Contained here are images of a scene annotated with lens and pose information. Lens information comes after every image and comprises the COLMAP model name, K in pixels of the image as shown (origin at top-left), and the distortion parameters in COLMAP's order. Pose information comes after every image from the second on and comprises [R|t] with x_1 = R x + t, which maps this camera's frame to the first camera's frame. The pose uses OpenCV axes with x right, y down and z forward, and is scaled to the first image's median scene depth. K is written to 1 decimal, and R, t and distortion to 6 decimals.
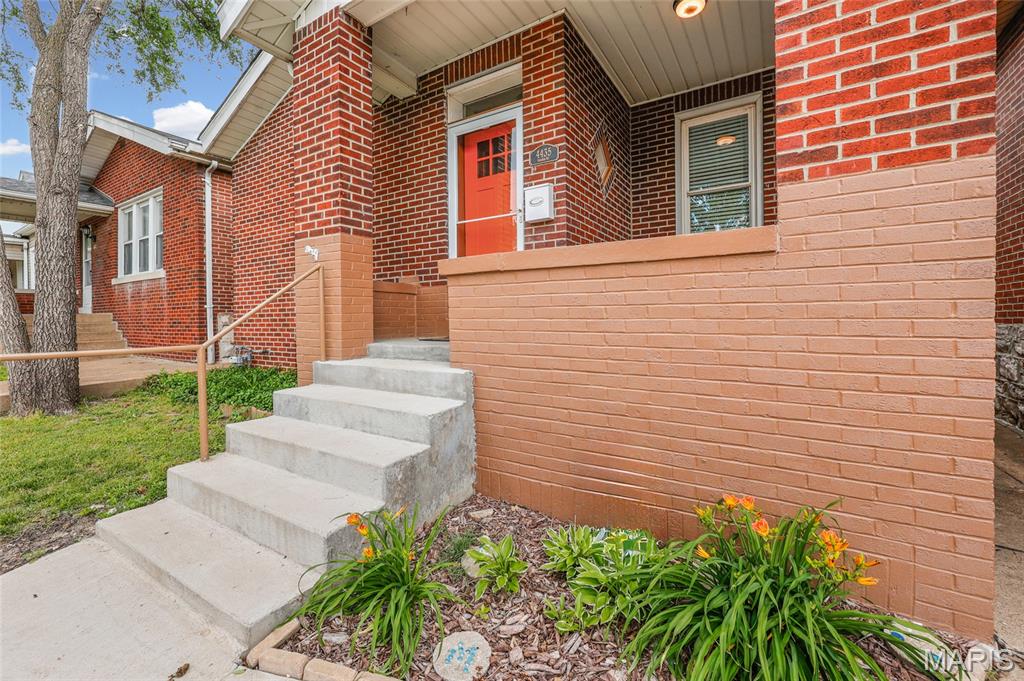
lens RADIAL K [[419.6, 0, 507.7], [0, 419.6, 315.0], [0, 0, 1]] dist [-0.002129, 0.000421]
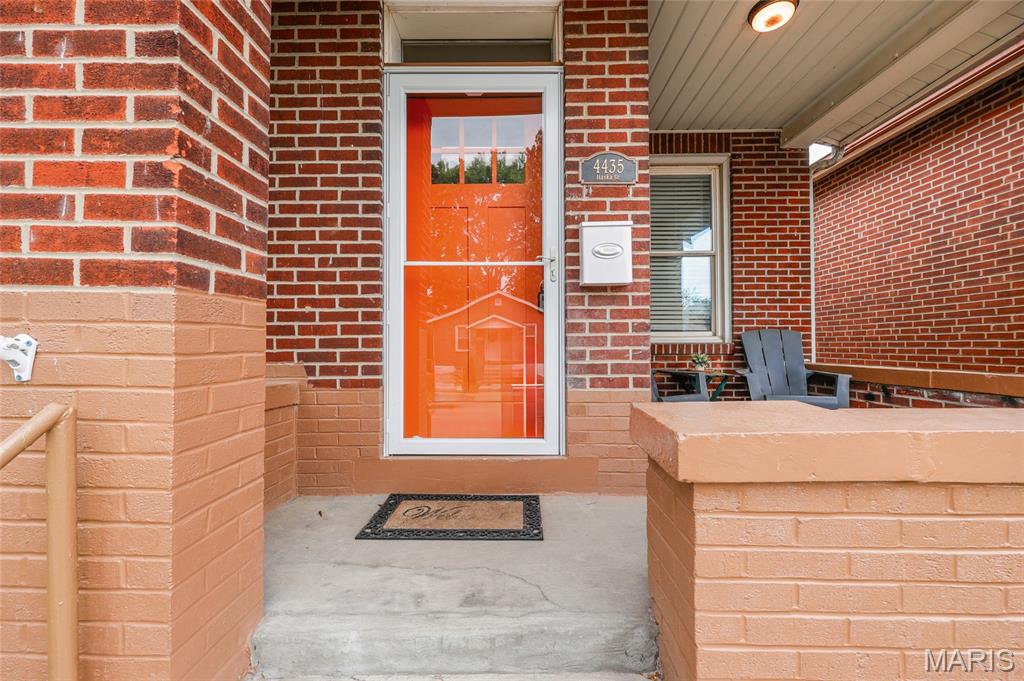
lens RADIAL K [[419.6, 0, 520.6], [0, 419.6, 336.9], [0, 0, 1]] dist [-0.002129, 0.000421]
pose [[0.846850, 0.015247, 0.531614, -0.279714], [-0.006047, 0.999800, -0.019043, -0.127073], [-0.531798, 0.012911, 0.846773, 0.519183]]
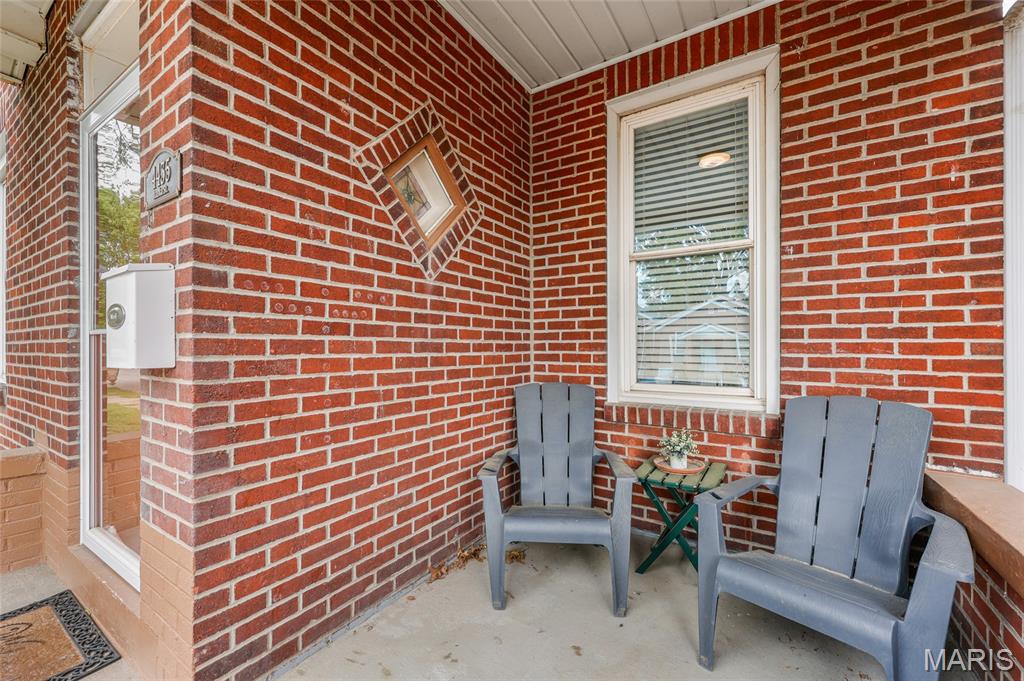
lens RADIAL K [[419.6, 0, 506.0], [0, 419.6, 344.2], [0, 0, 1]] dist [-0.002129, 0.000421]
pose [[0.999926, 0.006762, -0.010151, 0.339444], [-0.006746, 0.999976, 0.001603, -0.219114], [0.010162, -0.001534, 0.999947, 0.579828]]
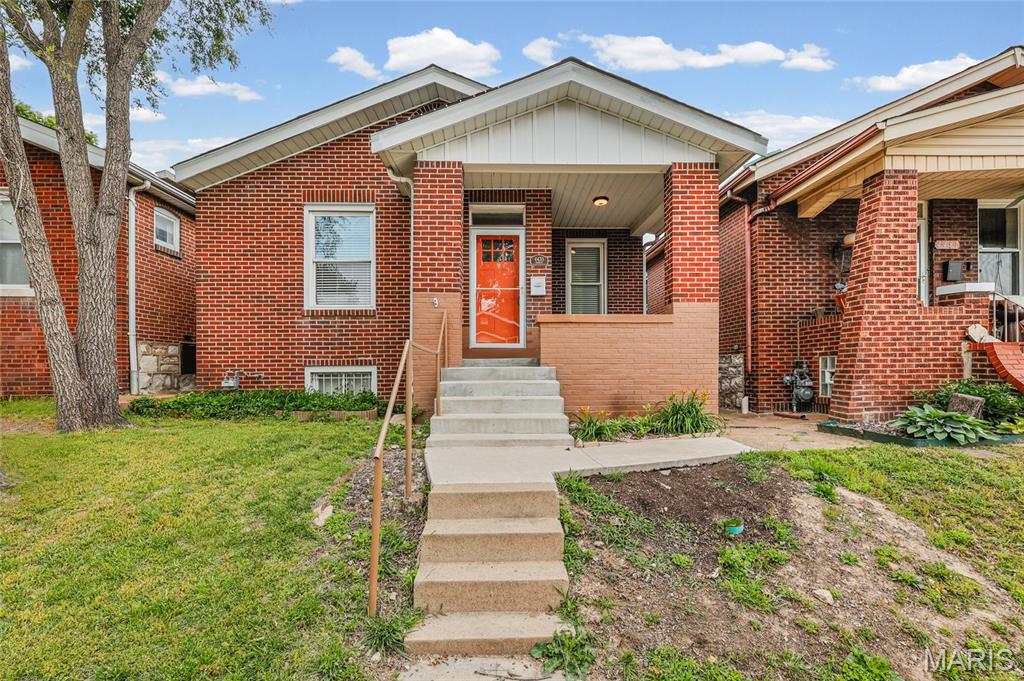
lens RADIAL K [[419.6, 0, 510.6], [0, 419.6, 363.8], [0, 0, 1]] dist [-0.002129, 0.000421]
pose [[0.838471, 0.013029, 0.544790, -0.913781], [-0.007484, 0.999895, -0.012395, 0.090432], [-0.544895, 0.006315, 0.838481, -0.434486]]
